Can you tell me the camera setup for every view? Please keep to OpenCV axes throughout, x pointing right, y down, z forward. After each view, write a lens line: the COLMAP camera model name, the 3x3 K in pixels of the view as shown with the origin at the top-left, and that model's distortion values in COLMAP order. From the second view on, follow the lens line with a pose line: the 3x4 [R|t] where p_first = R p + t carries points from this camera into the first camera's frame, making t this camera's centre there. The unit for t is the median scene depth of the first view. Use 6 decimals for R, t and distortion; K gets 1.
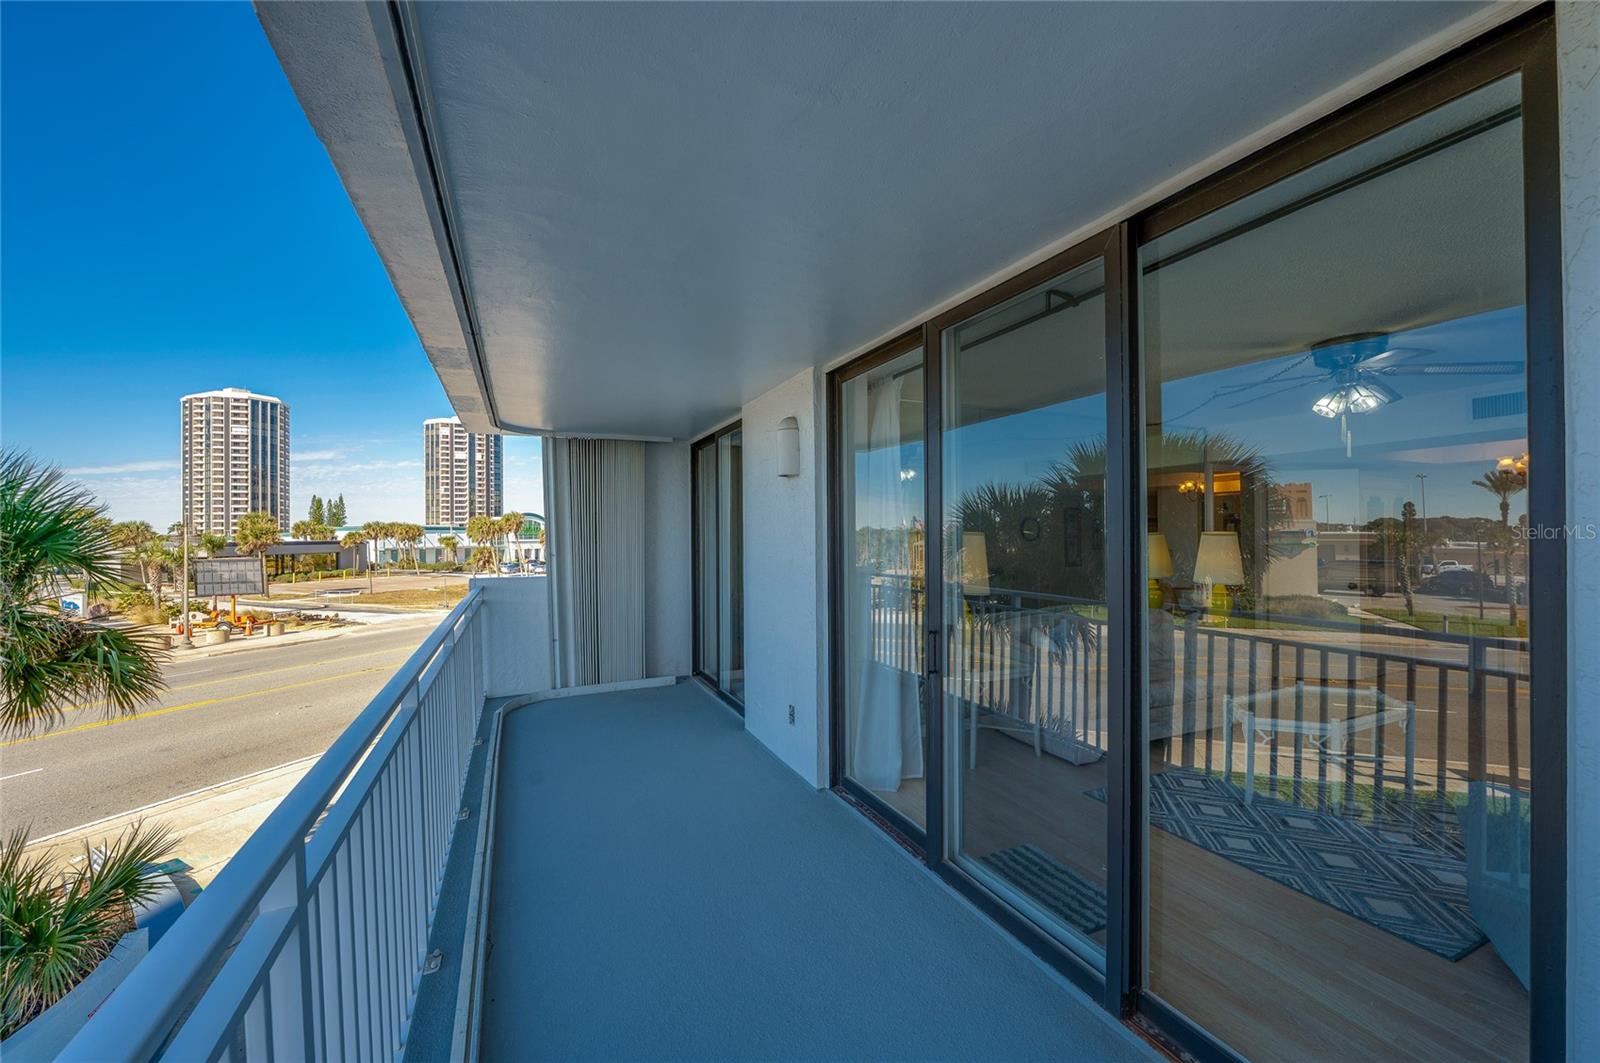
lens RADIAL K [[640.7, 0, 809.0], [0, 640.7, 526.9], [0, 0, 1]] dist [-0.015300, 0.000118]
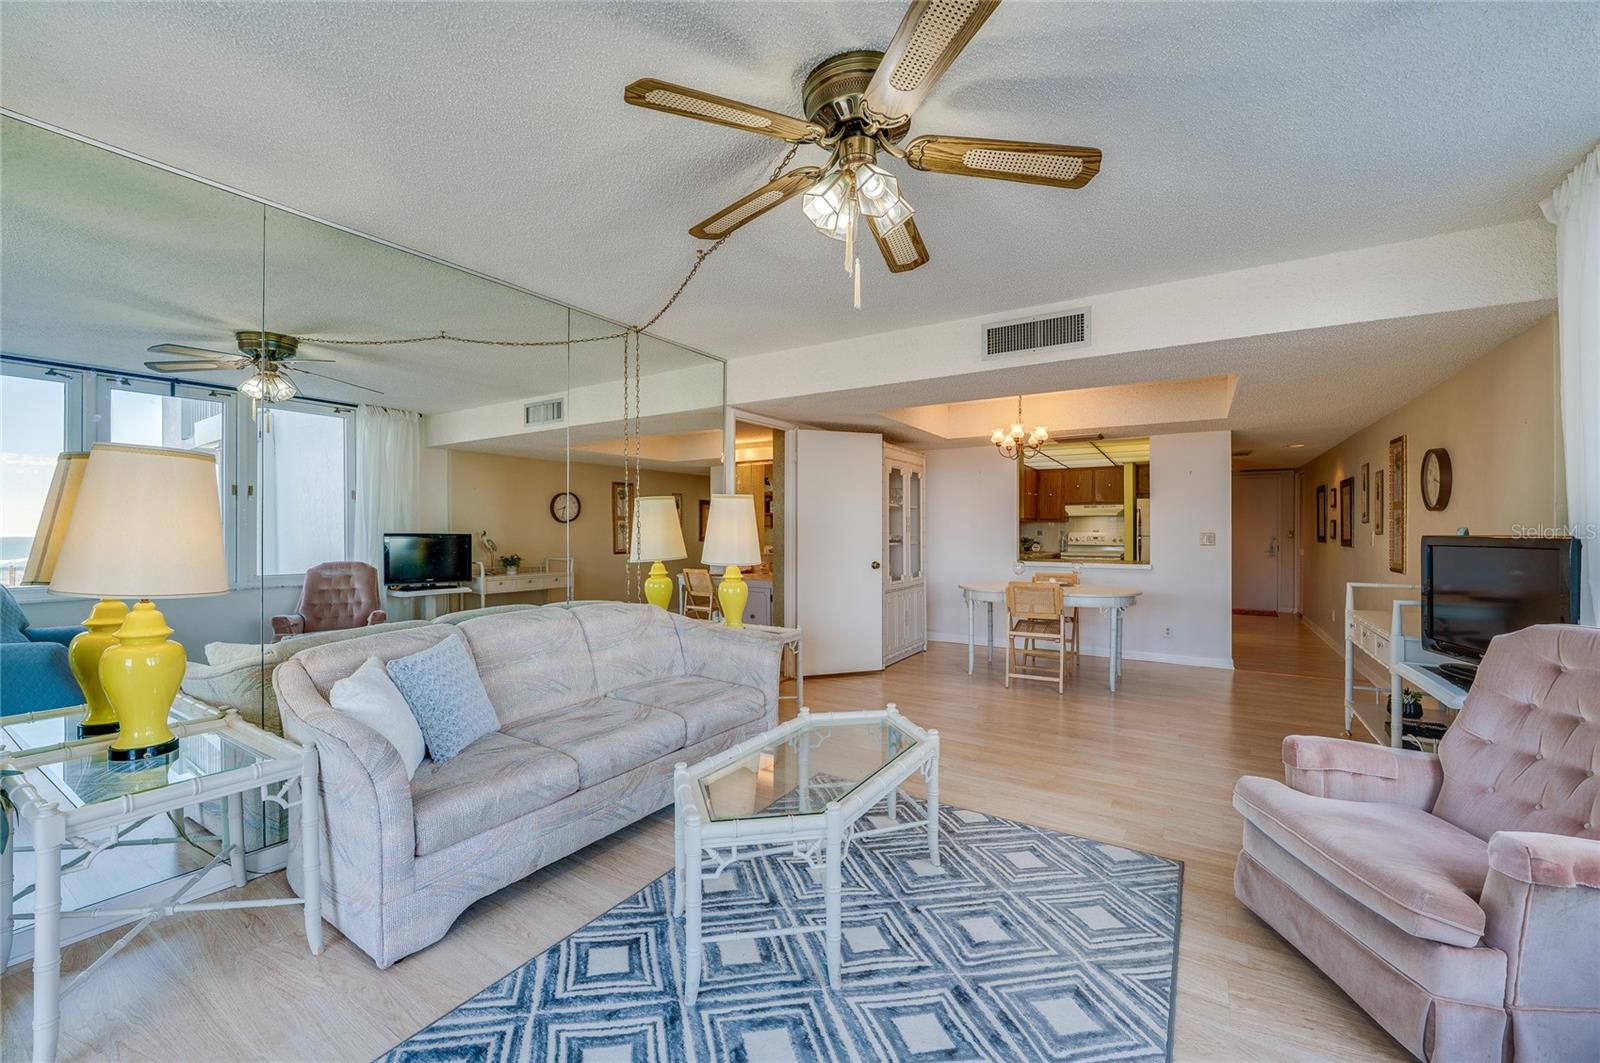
lens RADIAL K [[655.6, 0, 814.8], [0, 655.6, 528.6], [0, 0, 1]] dist [-0.014393, 0.000036]
pose [[0.819942, 0.003803, 0.572434, 0.458636], [-0.011055, 0.999897, 0.009193, 0.060440], [-0.572340, -0.013866, 0.819899, 0.511276]]
